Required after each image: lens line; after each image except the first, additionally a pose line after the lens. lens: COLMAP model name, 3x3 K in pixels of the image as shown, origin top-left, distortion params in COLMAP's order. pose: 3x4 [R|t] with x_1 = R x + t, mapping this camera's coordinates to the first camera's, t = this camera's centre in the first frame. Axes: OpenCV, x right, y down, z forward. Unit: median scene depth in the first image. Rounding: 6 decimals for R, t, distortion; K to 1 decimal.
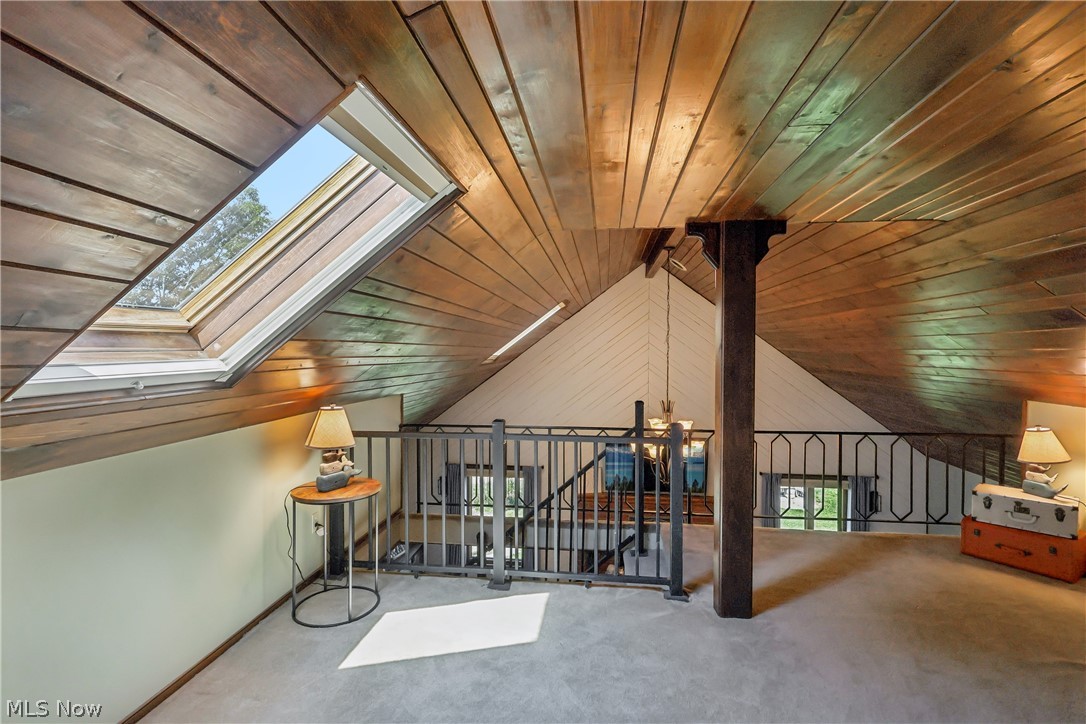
lens RADIAL K [[508.9, 0, 543.0], [0, 508.9, 362.0], [0, 0, 1]] dist [-0.002530, -0.000878]
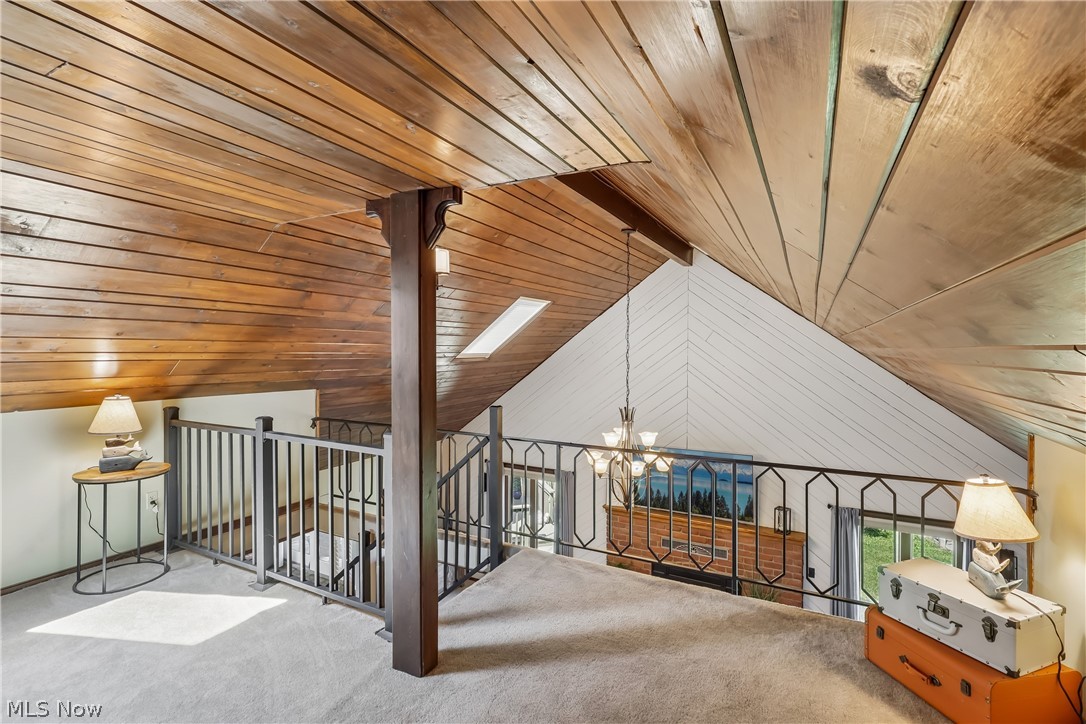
lens RADIAL K [[513.3, 0, 539.5], [0, 513.3, 355.5], [0, 0, 1]] dist [-0.001594, 0.000051]
pose [[0.932065, 0.009729, -0.362162, 0.757834], [-0.013637, 0.999873, -0.008235, -0.005838], [0.362036, 0.012614, 0.932079, 0.253410]]
